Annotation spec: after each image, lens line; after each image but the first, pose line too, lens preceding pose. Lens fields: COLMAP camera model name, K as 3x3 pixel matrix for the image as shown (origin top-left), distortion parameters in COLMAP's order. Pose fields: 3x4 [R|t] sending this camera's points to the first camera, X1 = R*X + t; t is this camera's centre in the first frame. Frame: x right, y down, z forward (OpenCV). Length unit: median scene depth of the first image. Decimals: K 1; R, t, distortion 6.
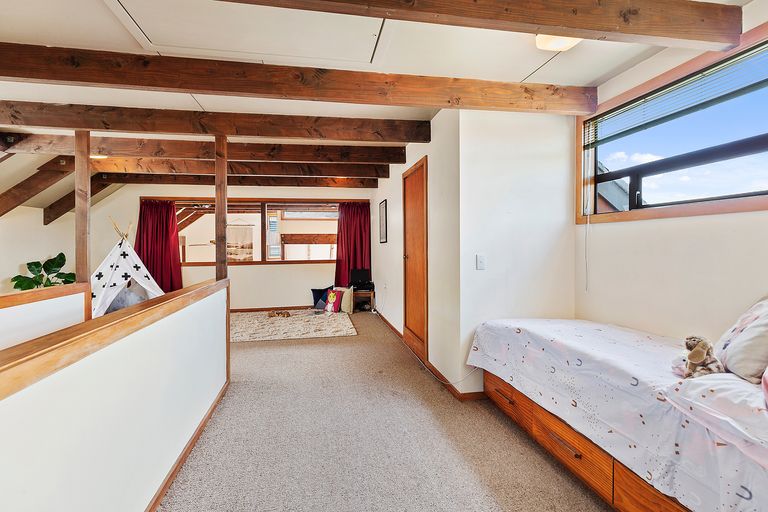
lens RADIAL K [[354.2, 0, 380.2], [0, 354.2, 242.9], [0, 0, 1]] dist [-0.000151, 0.000029]
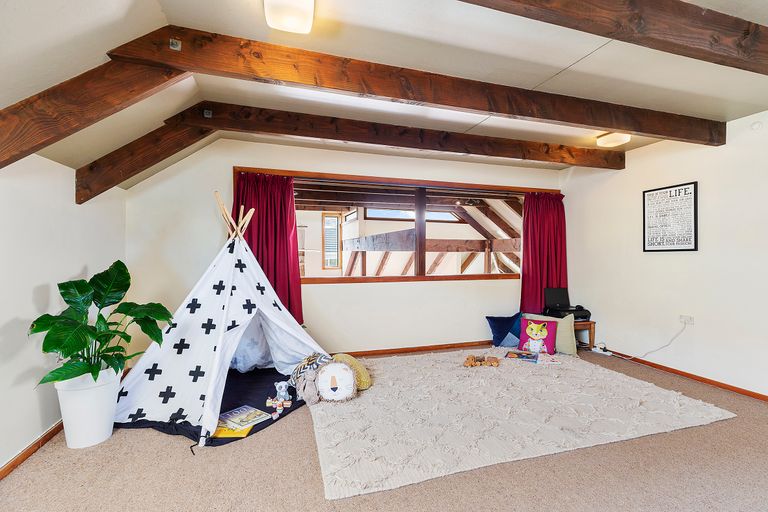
lens RADIAL K [[332.7, 0, 384.0], [0, 332.7, 256.0], [0, 0, 1]] dist [0.001378, 0.000137]
pose [[0.989630, 0.013149, 0.143040, -0.592276], [-0.015032, 0.999814, 0.012097, 0.010123], [-0.142854, -0.014121, 0.989643, 0.481828]]
